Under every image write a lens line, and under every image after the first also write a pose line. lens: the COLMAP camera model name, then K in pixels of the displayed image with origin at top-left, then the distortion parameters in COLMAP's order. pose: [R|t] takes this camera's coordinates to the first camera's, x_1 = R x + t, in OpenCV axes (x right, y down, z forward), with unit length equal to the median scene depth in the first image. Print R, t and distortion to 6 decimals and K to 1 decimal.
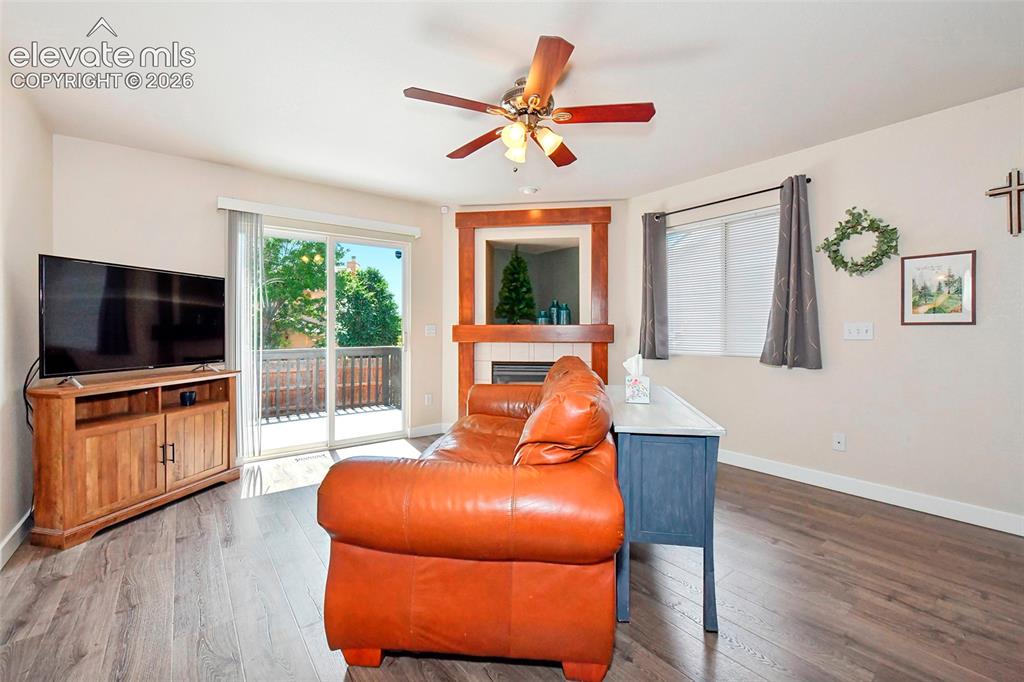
lens RADIAL K [[427.1, 0, 511.0], [0, 427.1, 336.4], [0, 0, 1]] dist [-0.008583, -0.001098]
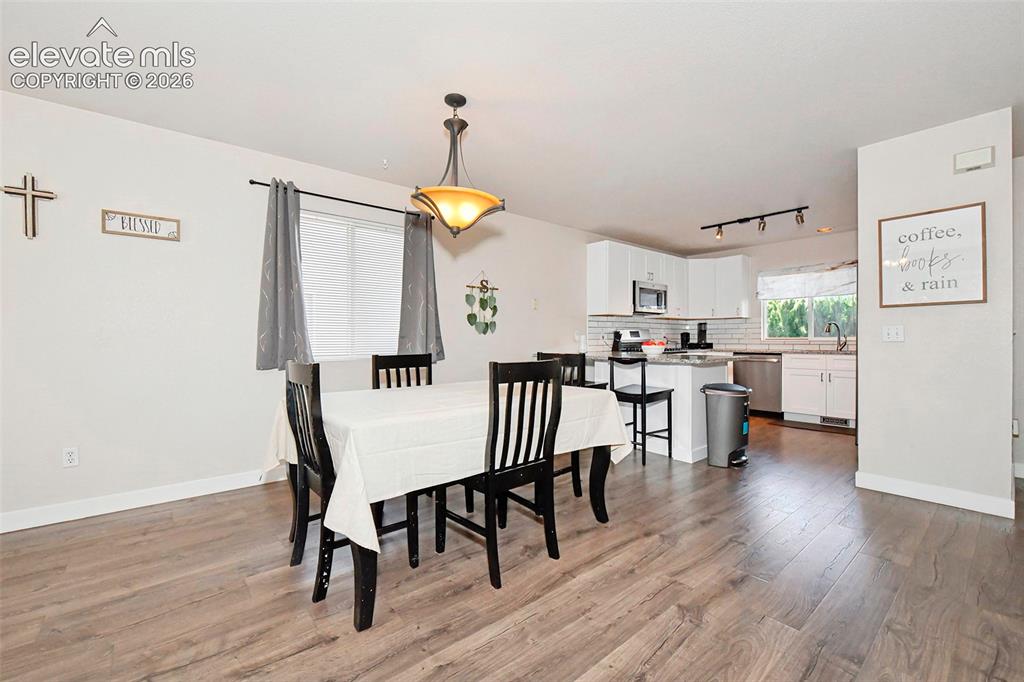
lens RADIAL K [[427.1, 0, 511.0], [0, 427.1, 339.0], [0, 0, 1]] dist [-0.008583, -0.001098]
pose [[-0.044638, -0.000614, 0.999003, 0.089968], [0.016656, 0.999860, 0.001359, 0.020823], [-0.998864, 0.016700, -0.044621, -0.103621]]
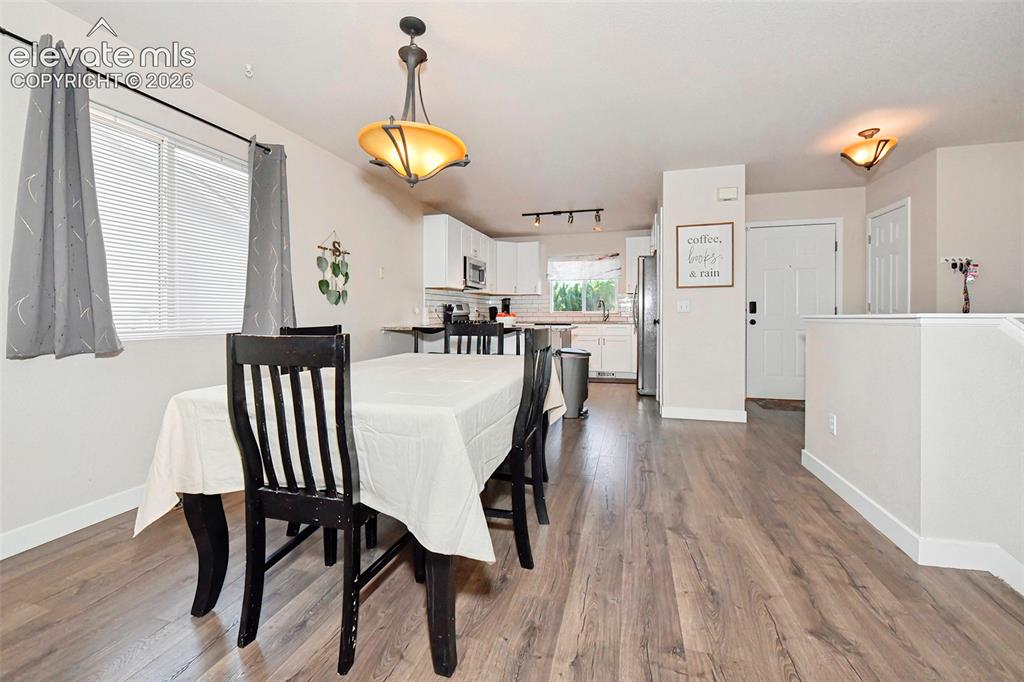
lens RADIAL K [[415.1, 0, 513.2], [0, 415.1, 319.5], [0, 0, 1]] dist [-0.008059, 0.000288]
pose [[-0.599065, -0.008899, 0.800651, 0.276906], [0.013803, 0.999675, 0.021439, 0.029737], [-0.800581, 0.023895, -0.598748, 0.255853]]
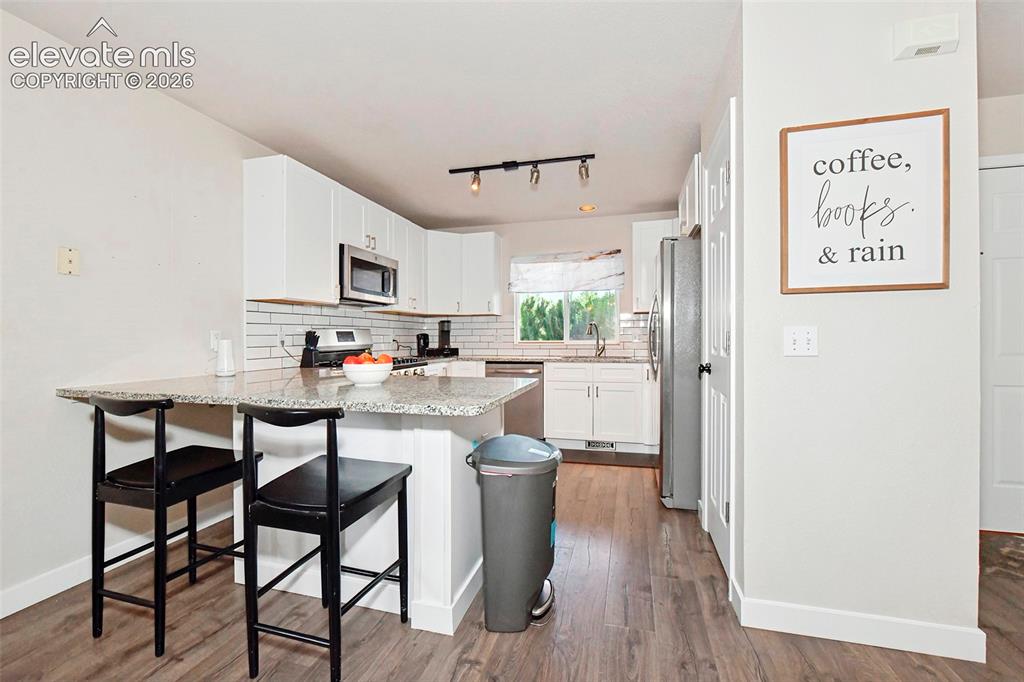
lens RADIAL K [[427.1, 0, 509.2], [0, 427.1, 339.0], [0, 0, 1]] dist [-0.008583, -0.001098]
pose [[-0.603774, -0.001702, 0.797154, 0.853256], [0.014399, 0.999811, 0.013041, 0.008357], [-0.797025, 0.019352, -0.603636, -0.426126]]
